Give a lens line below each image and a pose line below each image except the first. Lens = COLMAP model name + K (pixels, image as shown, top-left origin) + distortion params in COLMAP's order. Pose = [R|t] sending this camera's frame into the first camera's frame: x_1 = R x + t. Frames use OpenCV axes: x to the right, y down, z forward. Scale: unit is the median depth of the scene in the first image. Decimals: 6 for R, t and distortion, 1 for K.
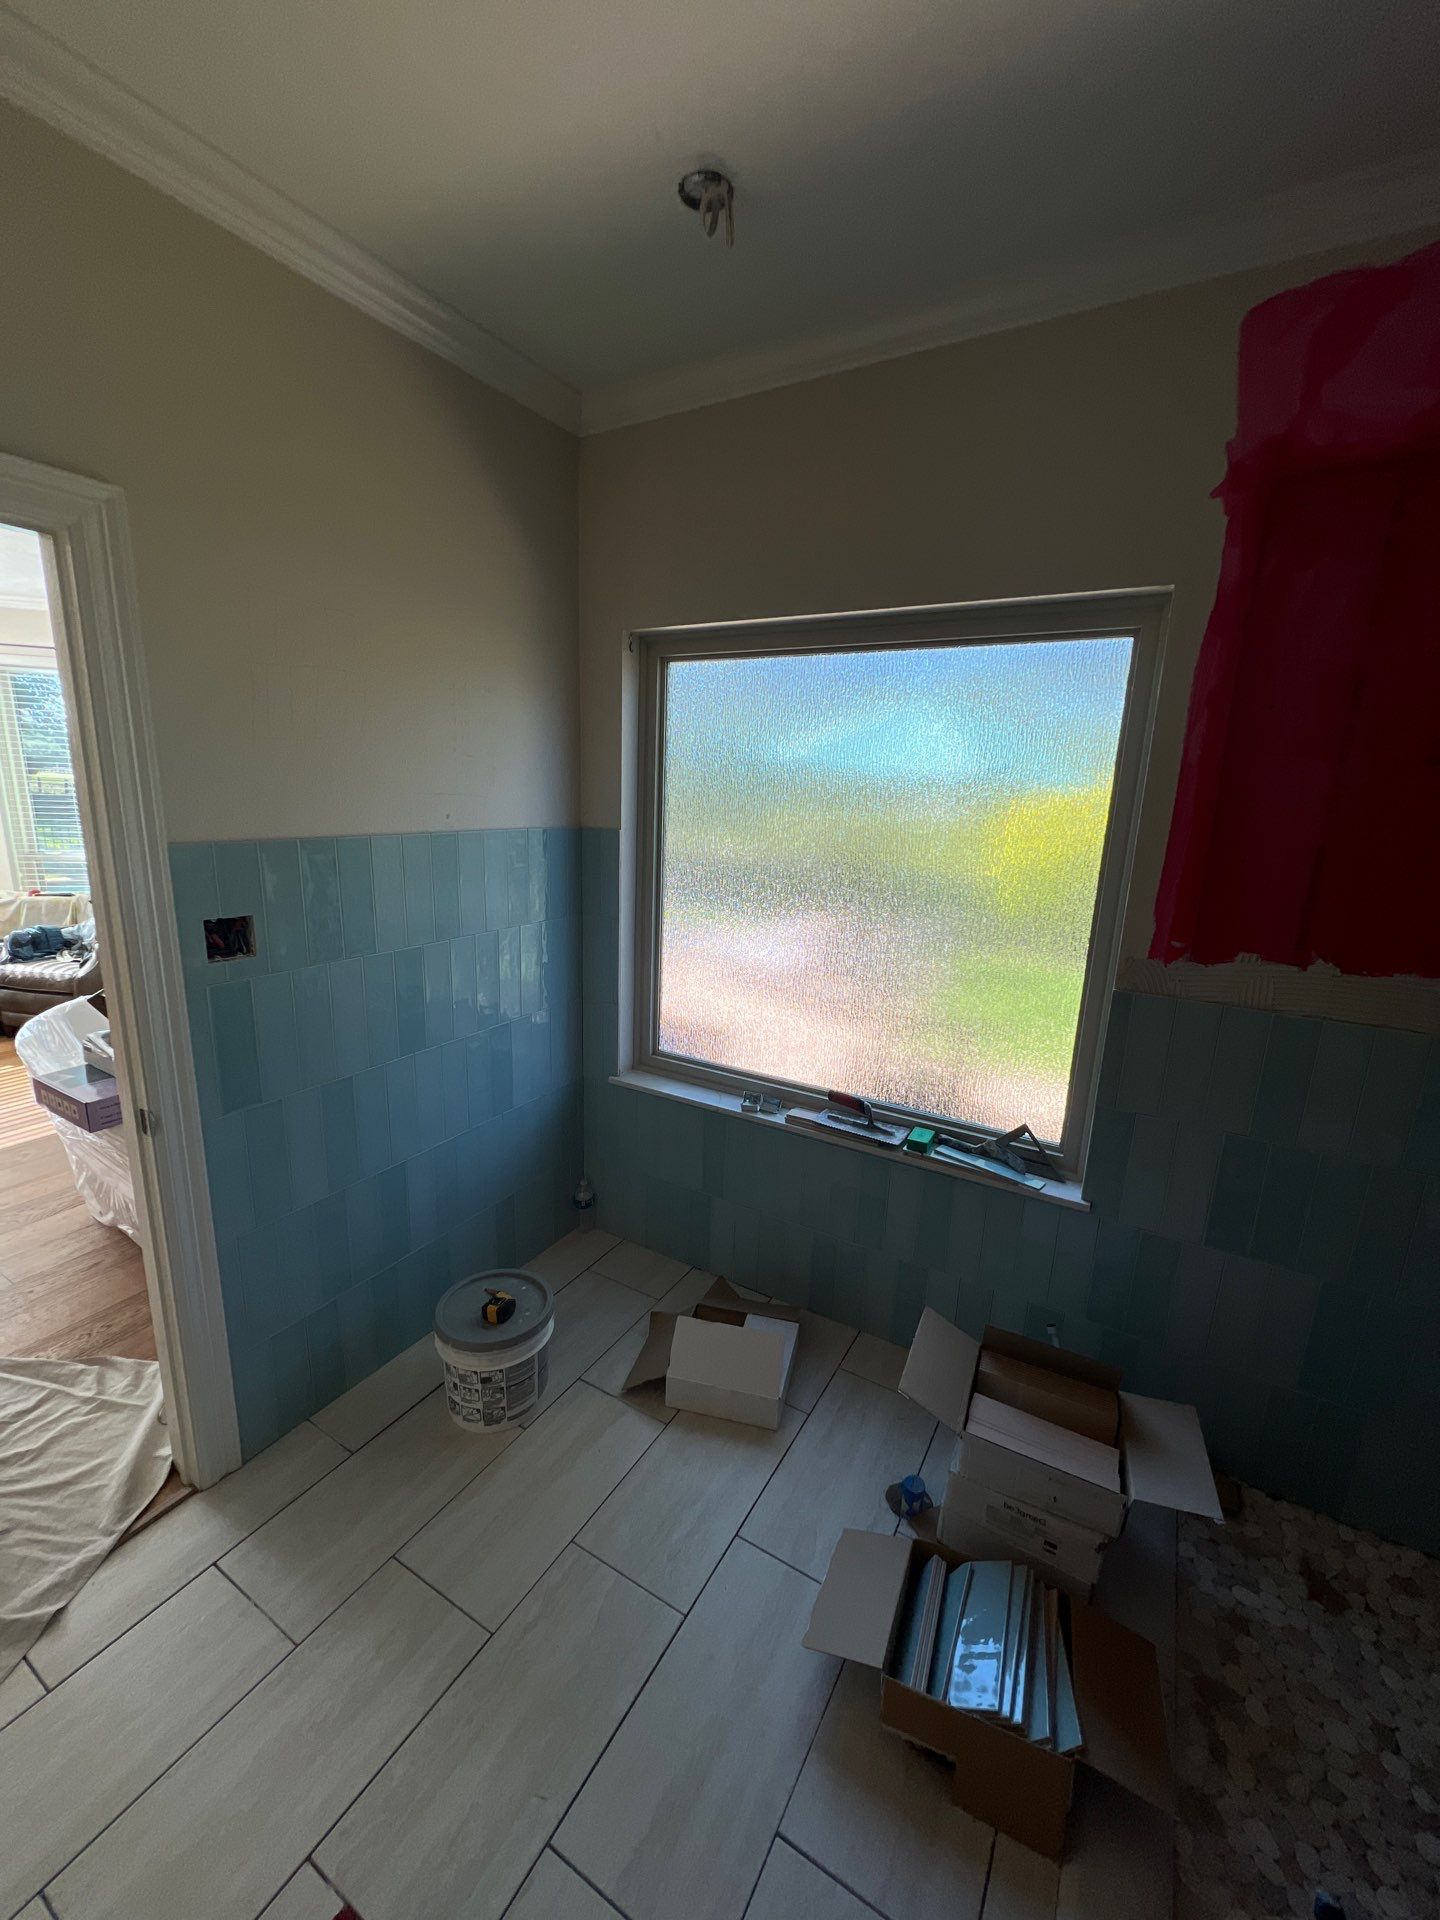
lens RADIAL K [[771.9, 0, 720.6], [0, 771.9, 958.9], [0, 0, 1]] dist [-0.005001, 0.001409]
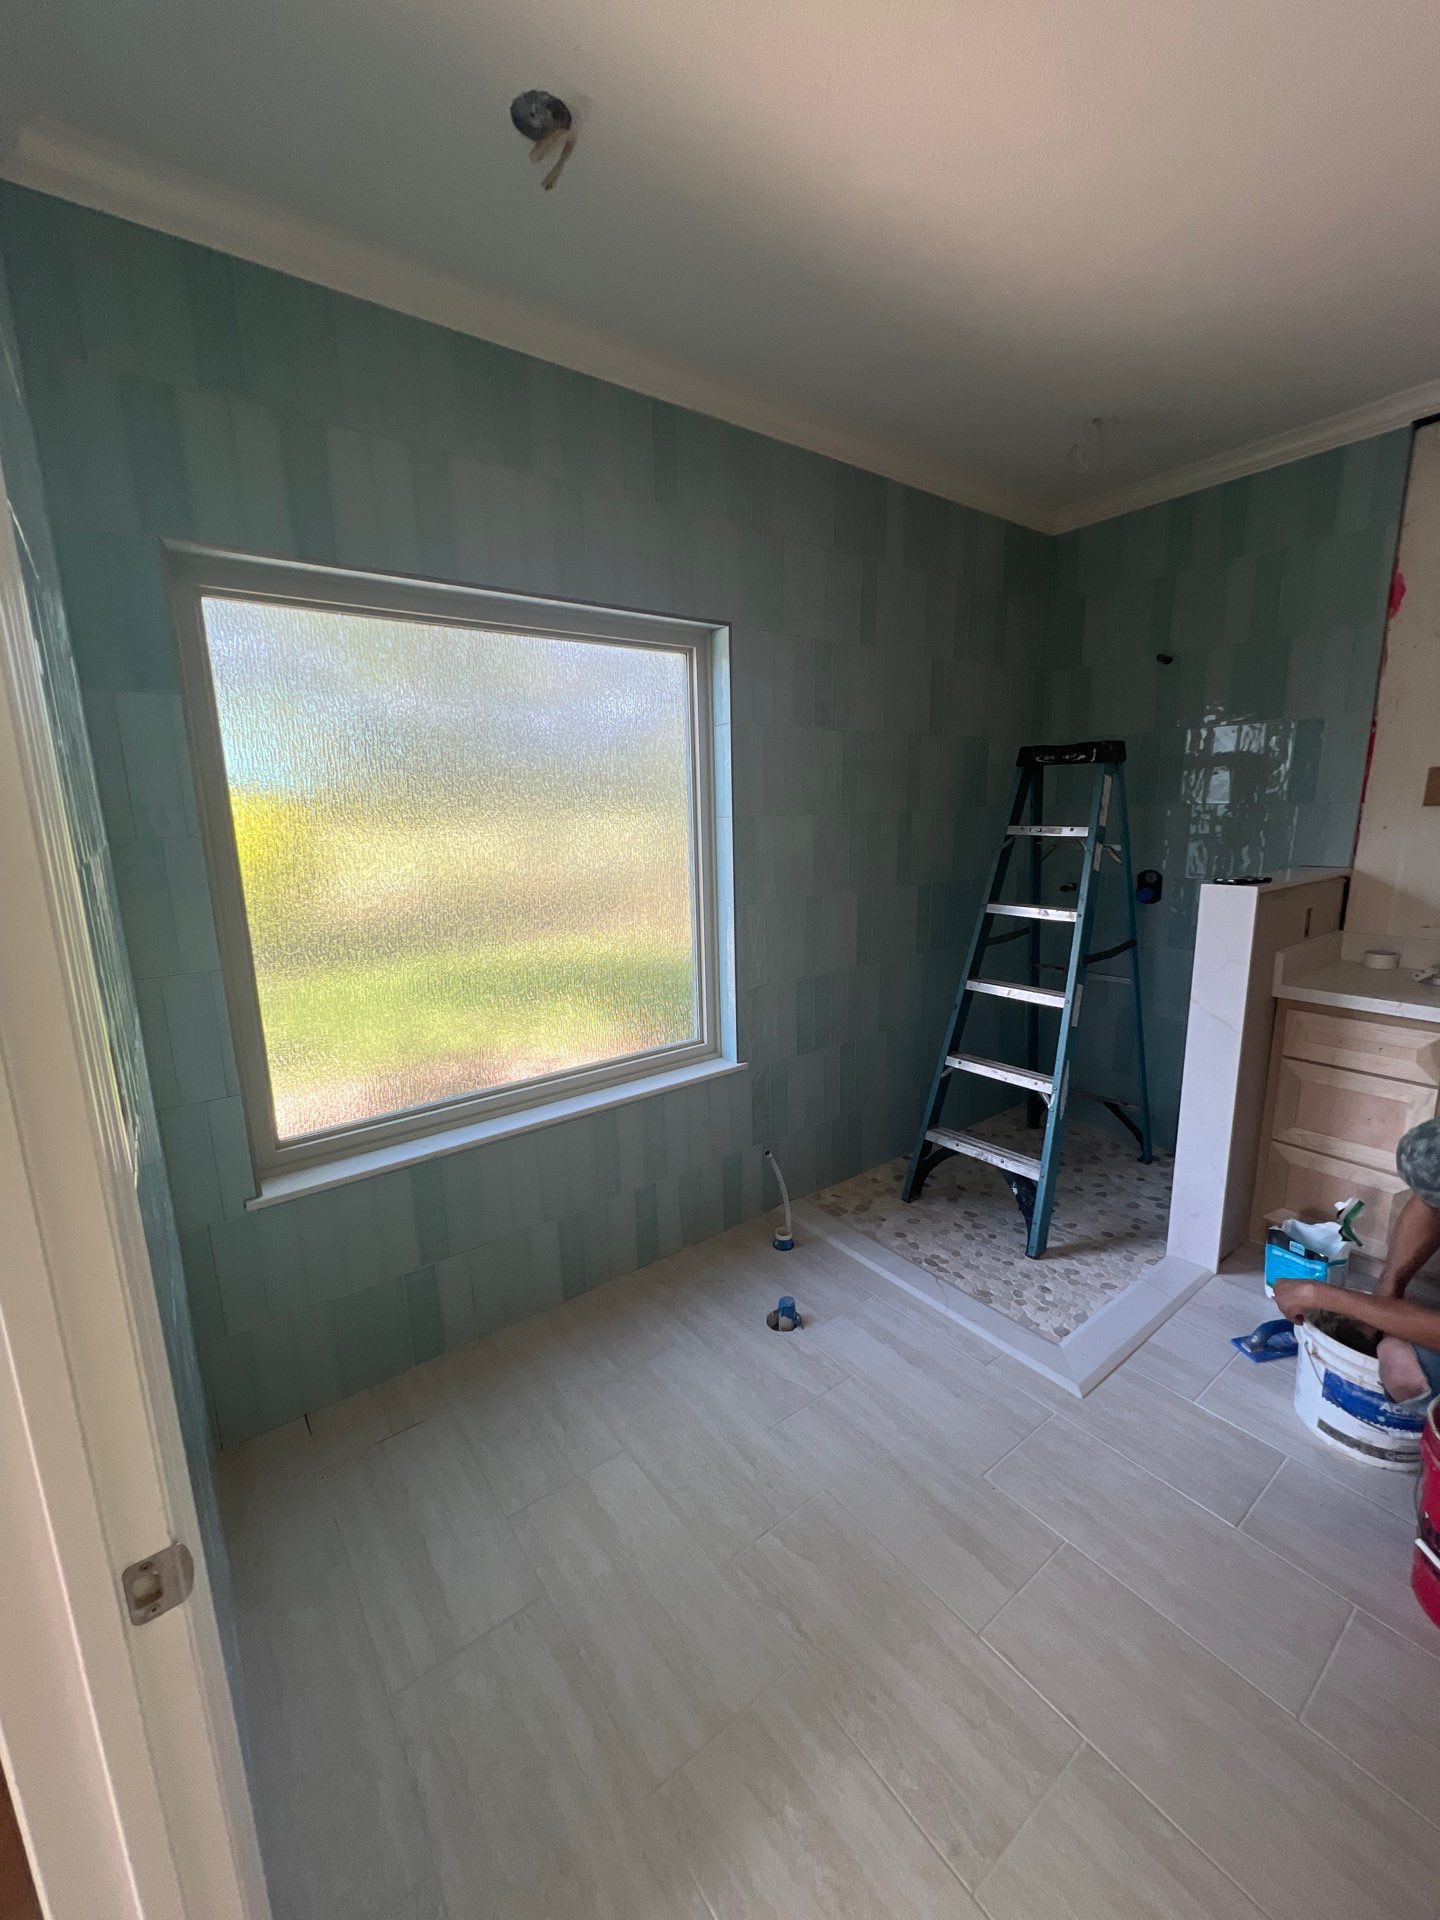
lens RADIAL K [[761.0, 0, 727.3], [0, 761.0, 952.5], [0, 0, 1]] dist [-0.003382, -0.000203]
pose [[0.377937, -0.226630, 0.897665, -0.604314], [0.242302, 0.959995, 0.140352, -0.061551], [-0.893562, 0.164462, 0.417731, 0.355049]]
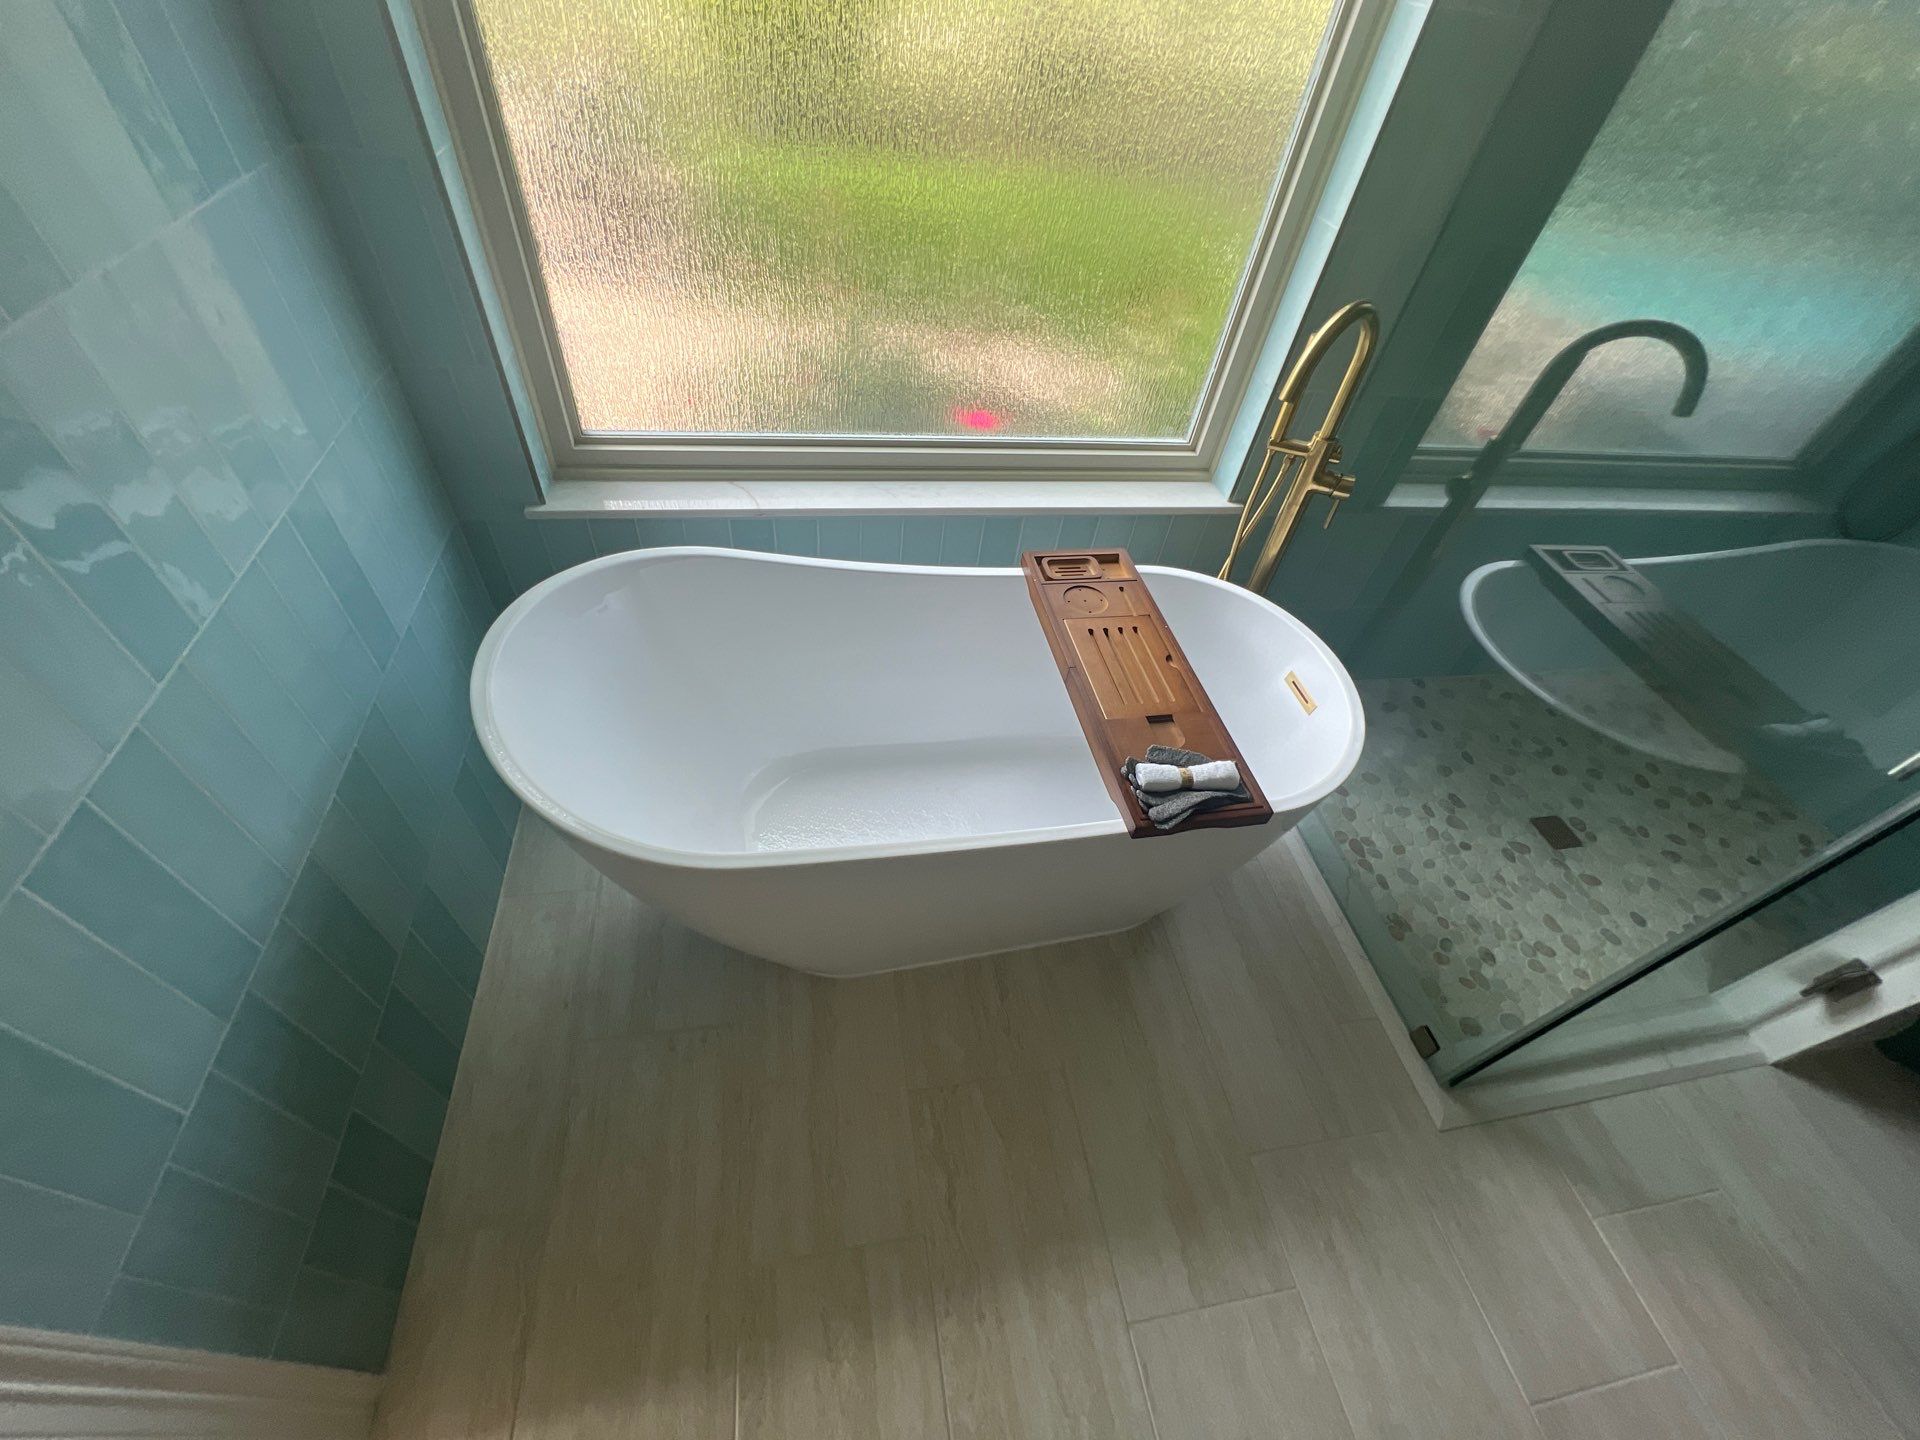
lens RADIAL K [[771.9, 0, 959.1], [0, 771.9, 721.4], [0, 0, 1]] dist [-0.005001, 0.001409]
pose [[0.758563, -0.448044, 0.473115, -0.269277], [0.067004, 0.775869, 0.627325, -0.066118], [-0.648145, -0.444165, 0.618567, 0.448947]]
